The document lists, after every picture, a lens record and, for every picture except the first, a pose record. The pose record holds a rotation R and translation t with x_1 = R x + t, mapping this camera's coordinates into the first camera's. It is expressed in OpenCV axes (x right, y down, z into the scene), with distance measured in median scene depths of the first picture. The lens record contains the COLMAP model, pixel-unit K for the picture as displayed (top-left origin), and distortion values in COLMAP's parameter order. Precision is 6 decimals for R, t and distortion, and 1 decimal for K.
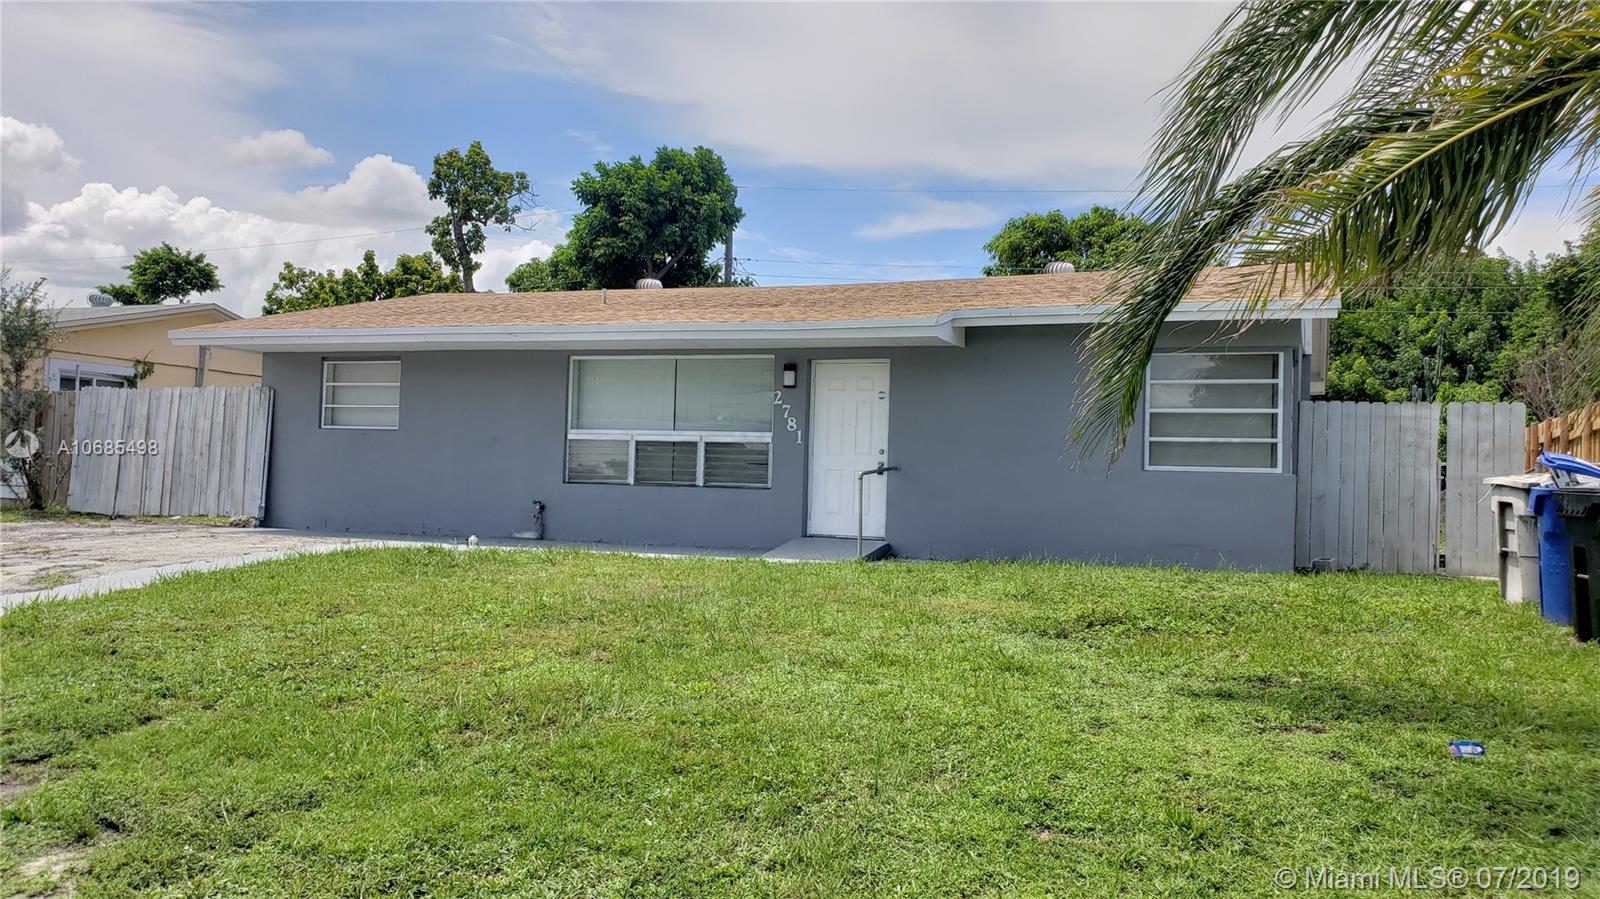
lens RADIAL K [[1256.7, 0, 807.4], [0, 1256.7, 460.3], [0, 0, 1]] dist [0.143078, -0.259519]
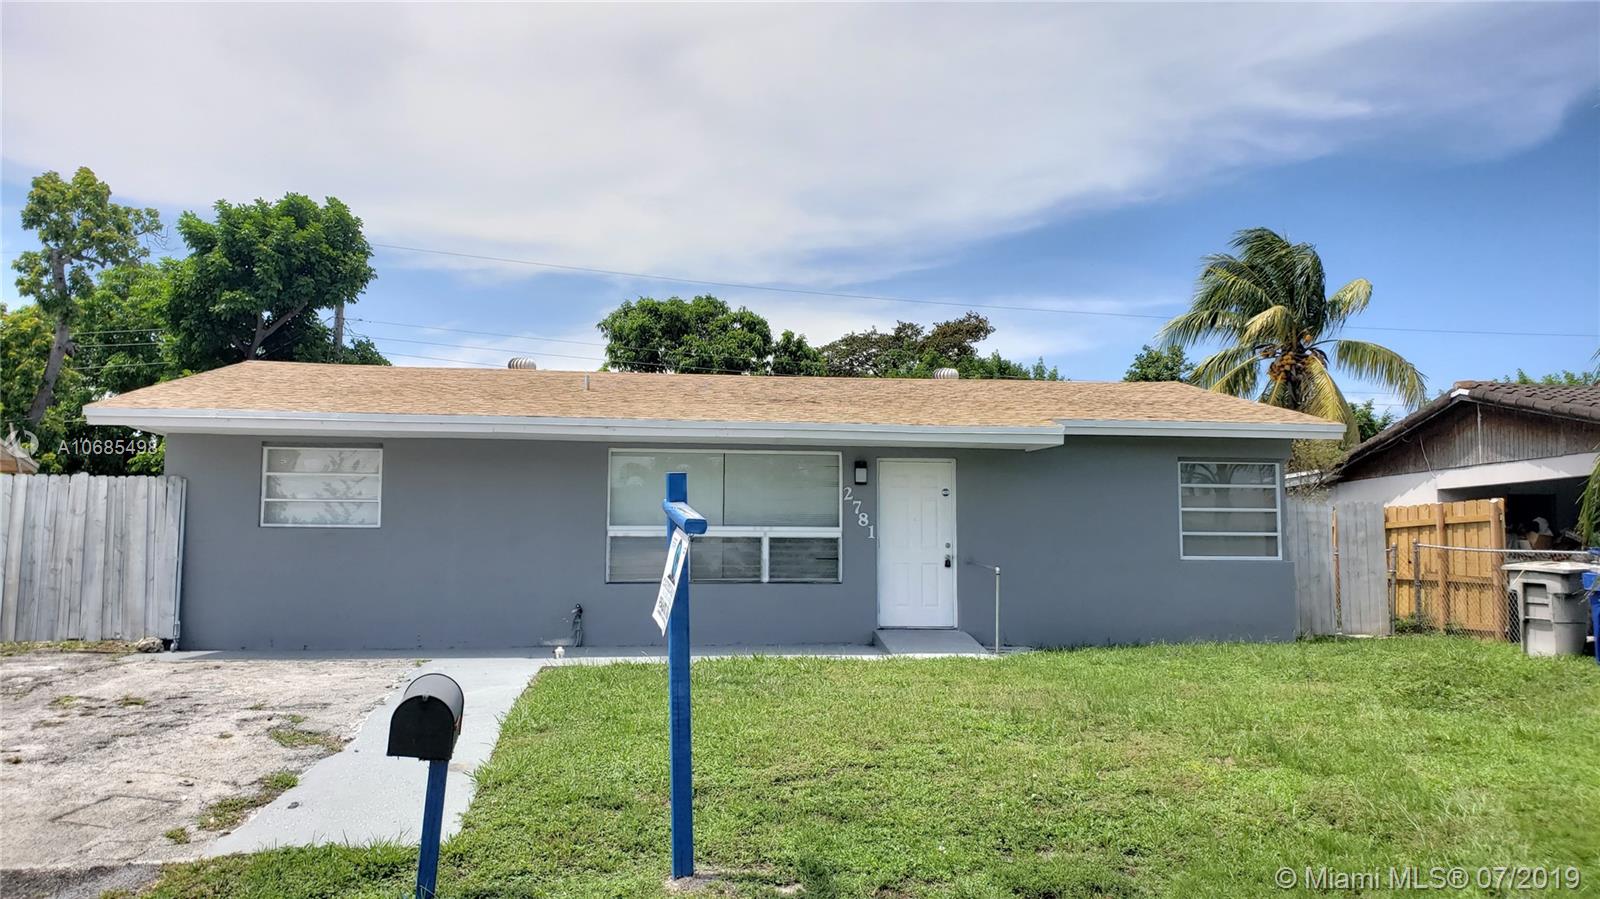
lens RADIAL K [[1256.7, 0, 807.4], [0, 1256.7, 460.3], [0, 0, 1]] dist [0.143078, -0.259519]
pose [[0.875033, 0.013628, 0.483872, -0.536965], [0.011596, 0.998727, -0.049097, -0.026545], [-0.483925, 0.048573, 0.873760, 0.114088]]
